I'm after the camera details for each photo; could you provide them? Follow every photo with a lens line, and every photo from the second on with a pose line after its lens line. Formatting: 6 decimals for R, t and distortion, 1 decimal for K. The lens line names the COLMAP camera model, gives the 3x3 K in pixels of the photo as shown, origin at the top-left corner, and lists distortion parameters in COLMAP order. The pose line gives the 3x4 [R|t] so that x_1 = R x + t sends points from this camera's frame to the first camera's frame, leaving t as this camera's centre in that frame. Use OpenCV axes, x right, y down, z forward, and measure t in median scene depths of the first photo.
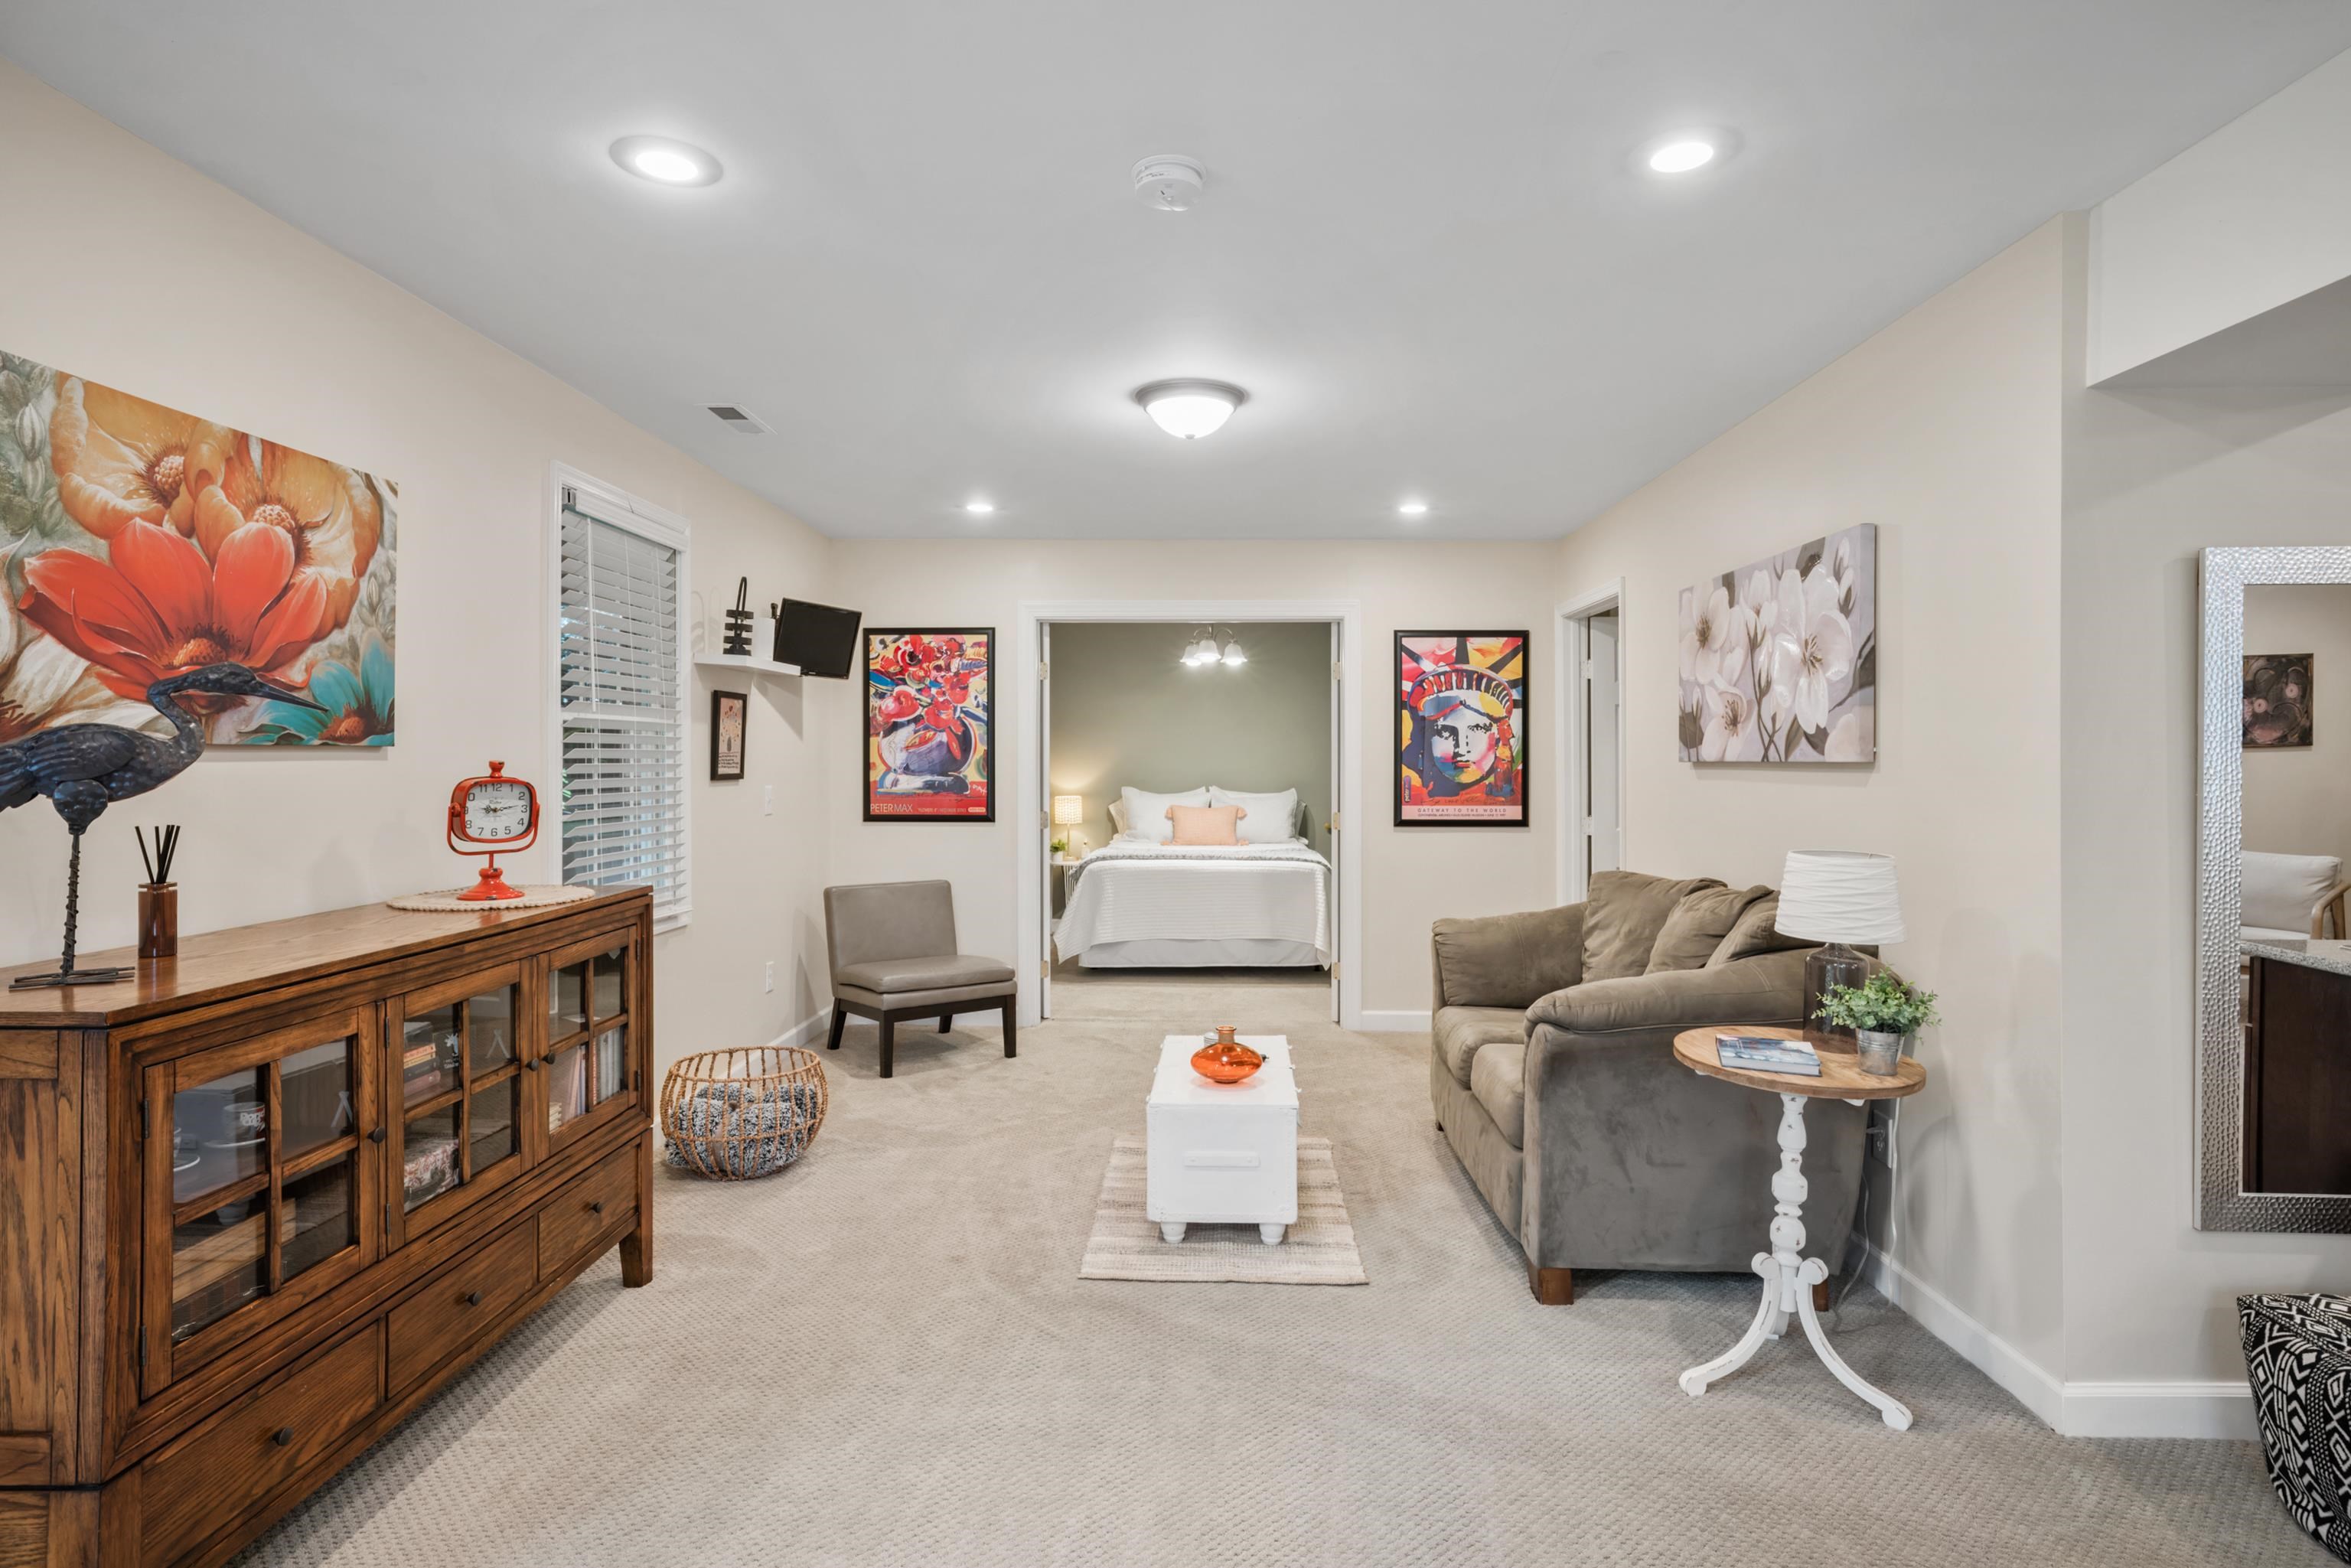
lens RADIAL K [[1203.7, 0, 1181.0], [0, 1203.7, 762.6], [0, 0, 1]] dist [-0.040316, 0.026246]
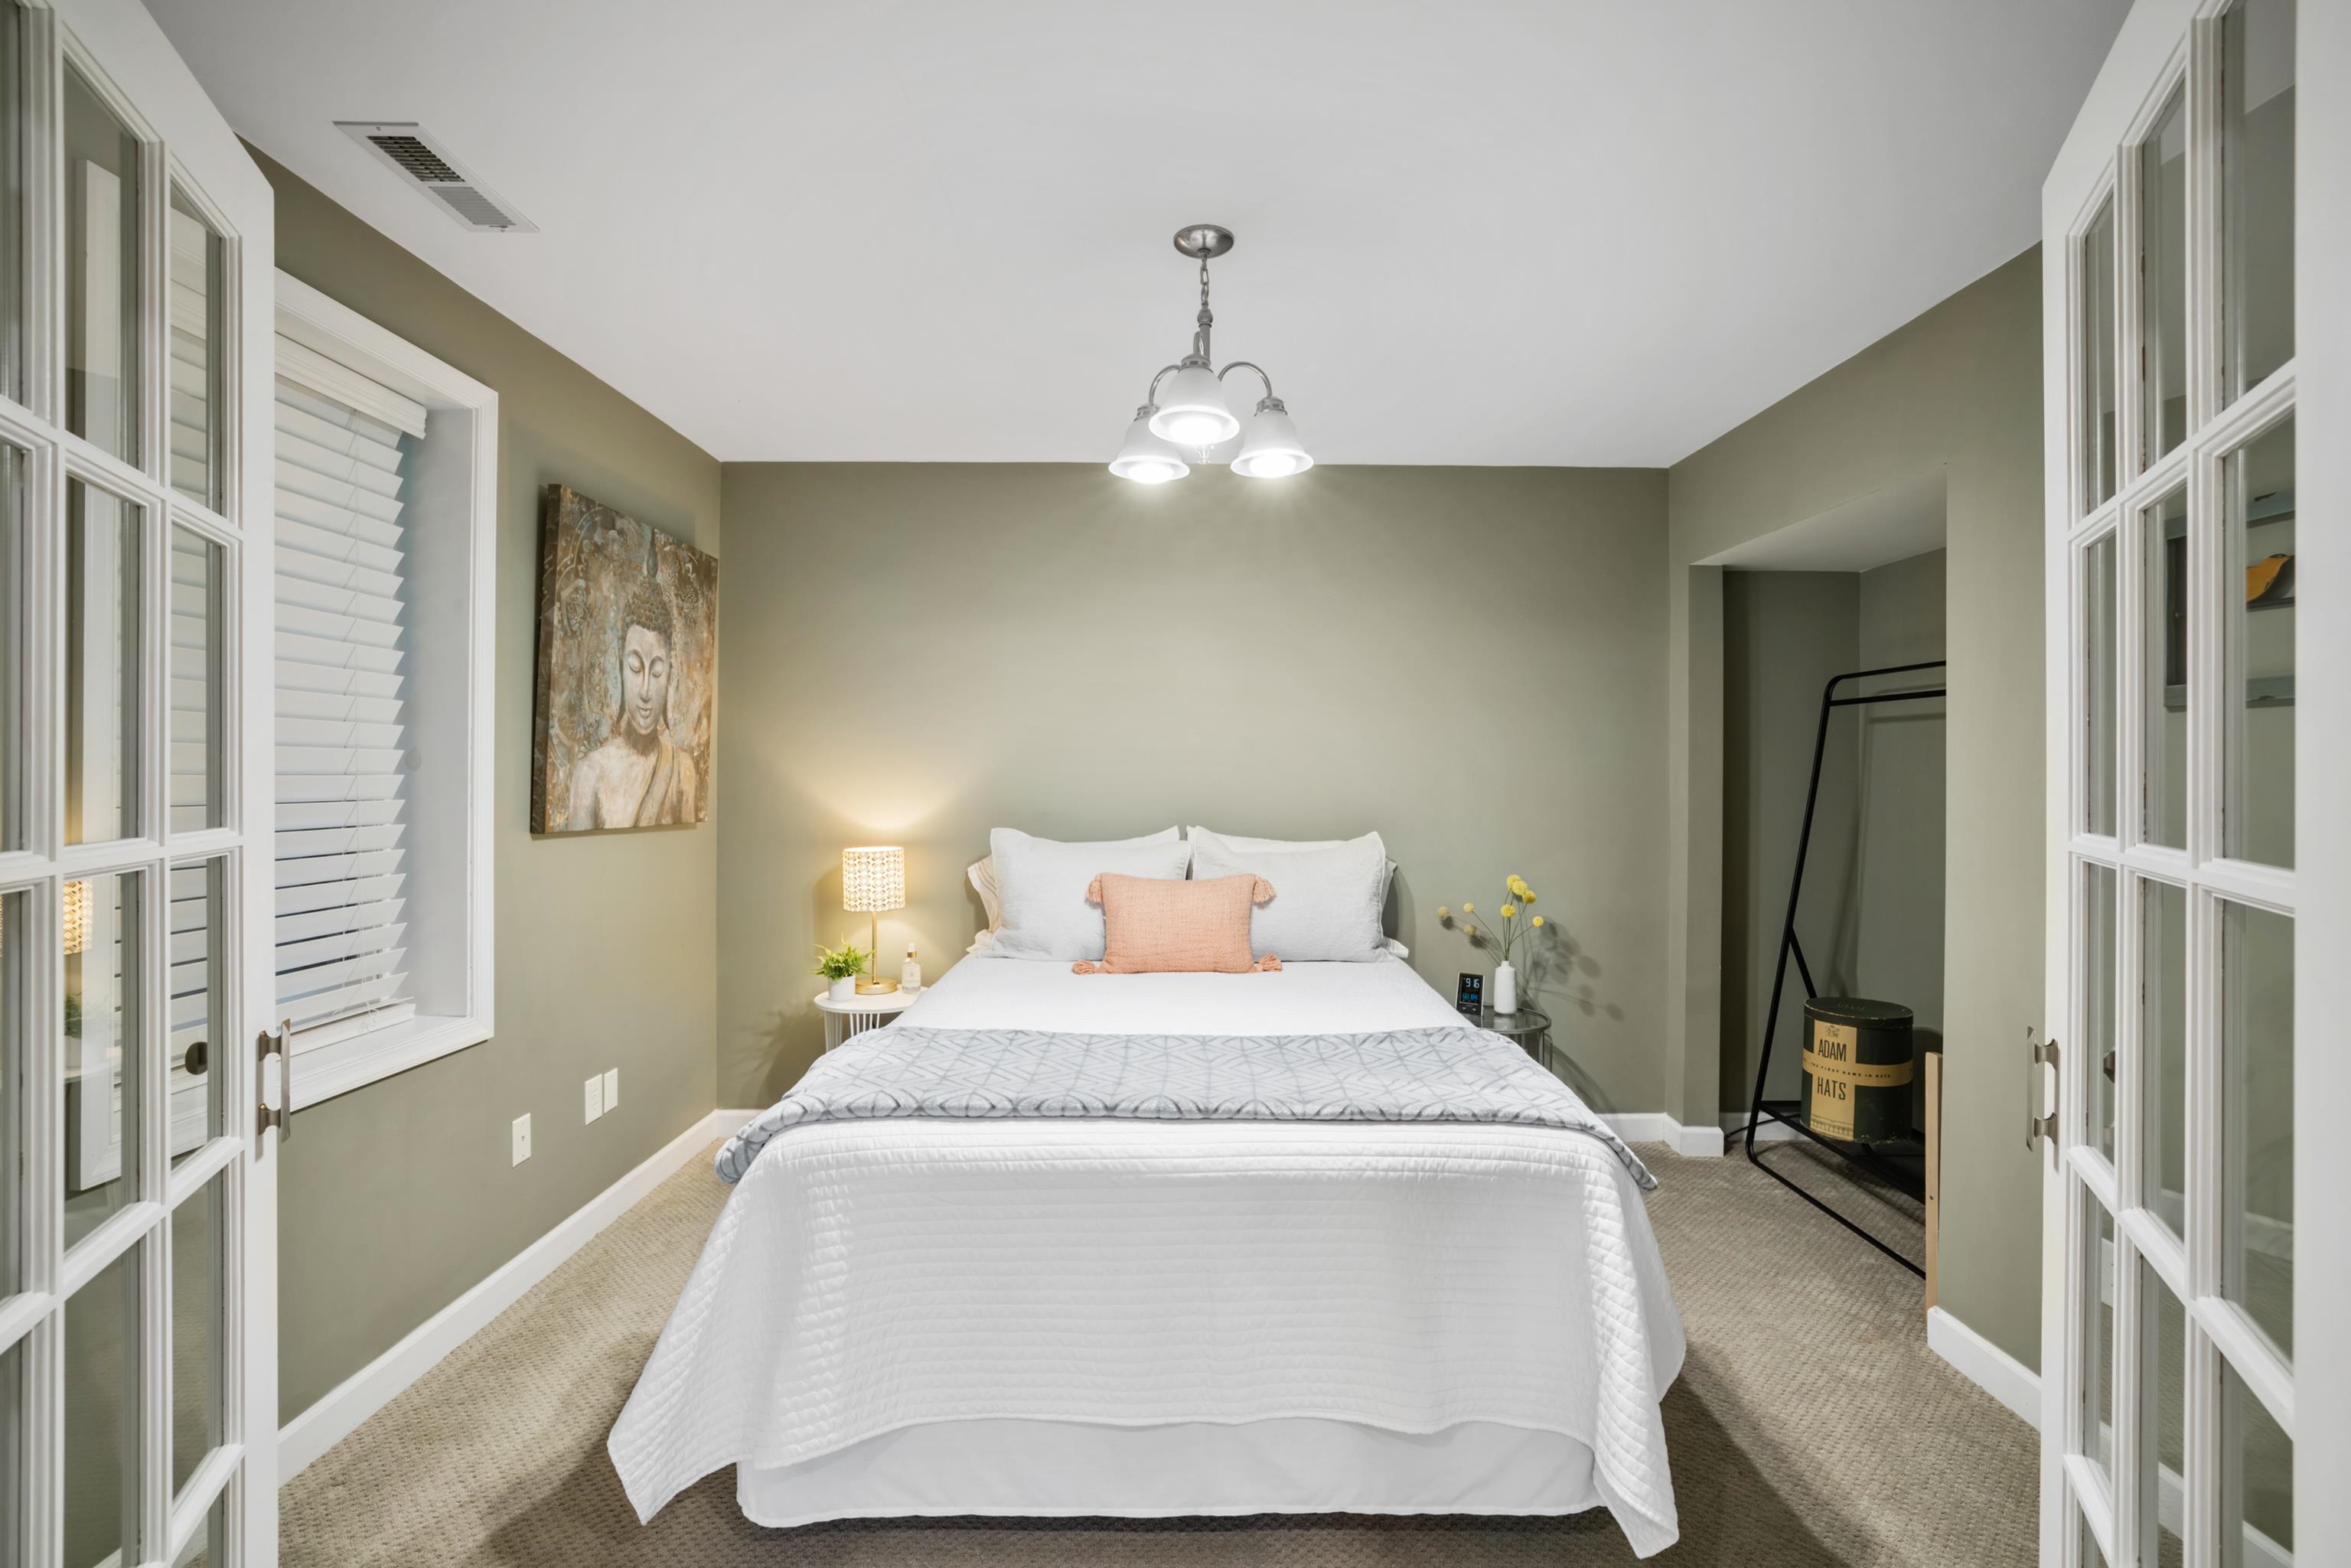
lens RADIAL K [[1013.4, 0, 1182.9], [0, 1013.4, 778.3], [0, 0, 1]] dist [-0.053645, 0.024199]
pose [[0.999441, -0.000392, 0.033426, 0.025973], [0.000081, 0.999957, 0.009283, -0.004874], [-0.033428, -0.009275, 0.999398, 1.711952]]
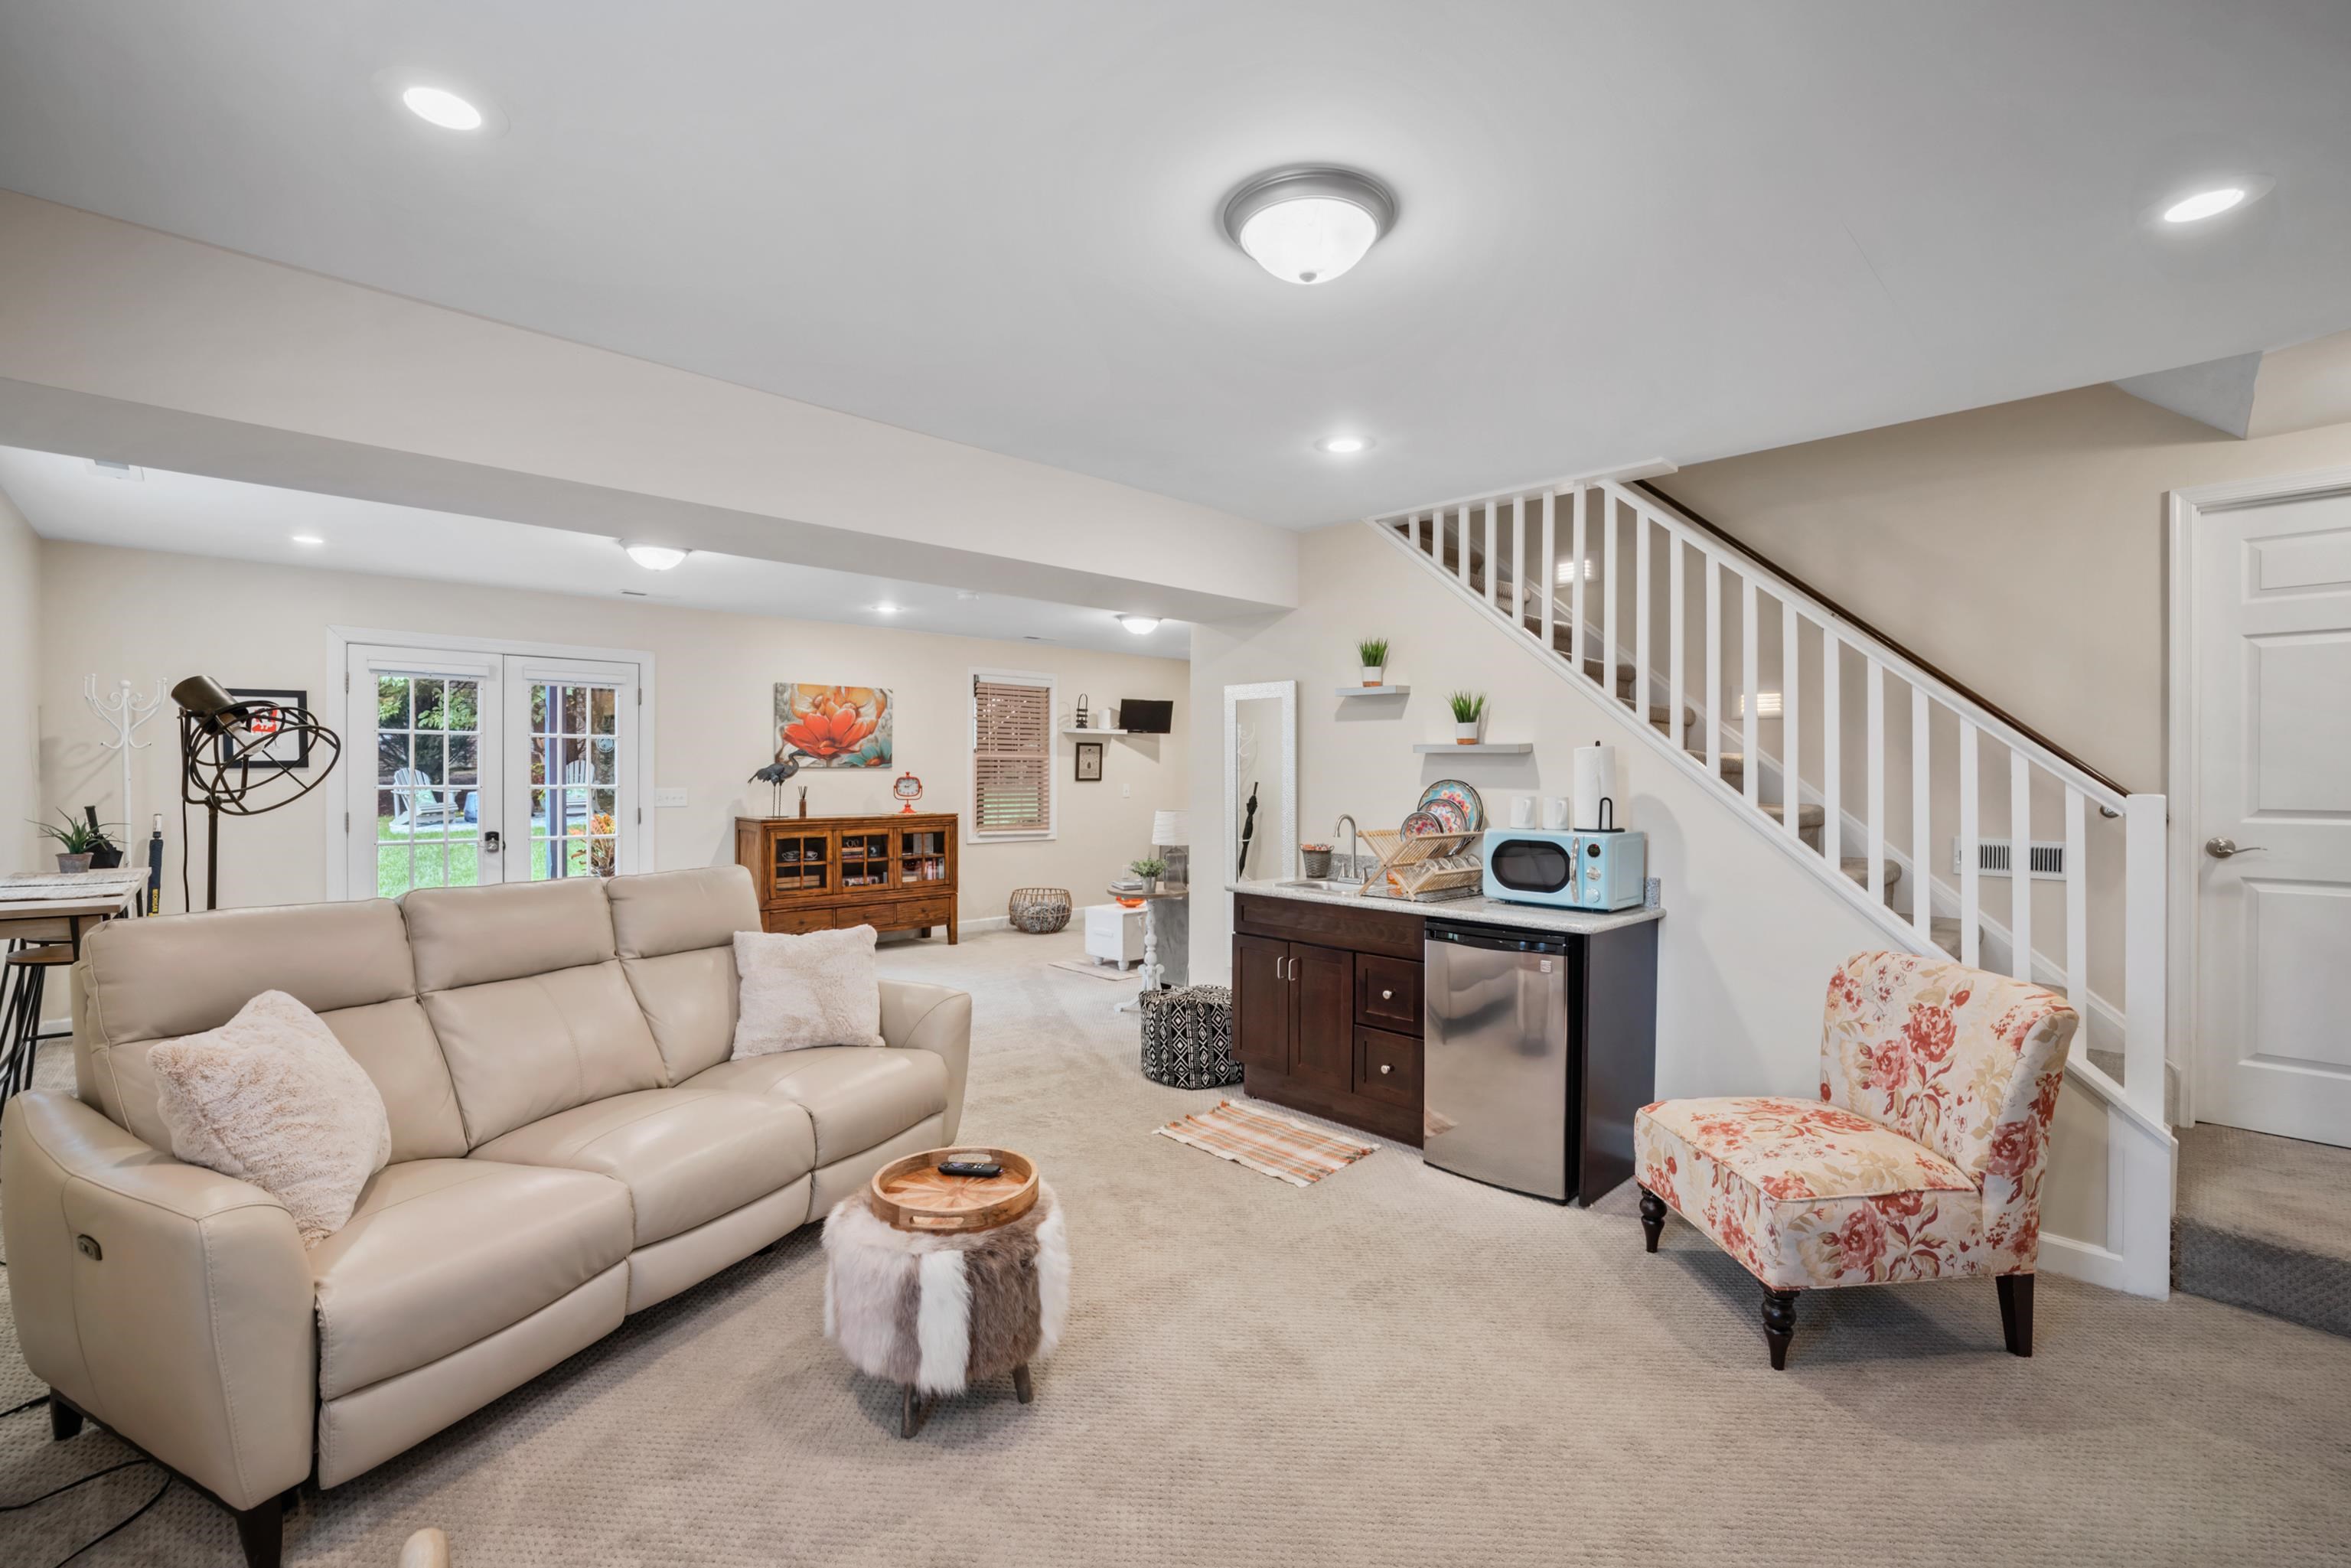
lens RADIAL K [[1013.4, 0, 1182.9], [0, 1013.4, 778.3], [0, 0, 1]] dist [-0.053645, 0.024199]
pose [[0.715502, 0.007381, -0.698571, 1.613915], [-0.007664, 0.999967, 0.002716, 0.002949], [0.698568, 0.003411, 0.715535, -0.396049]]
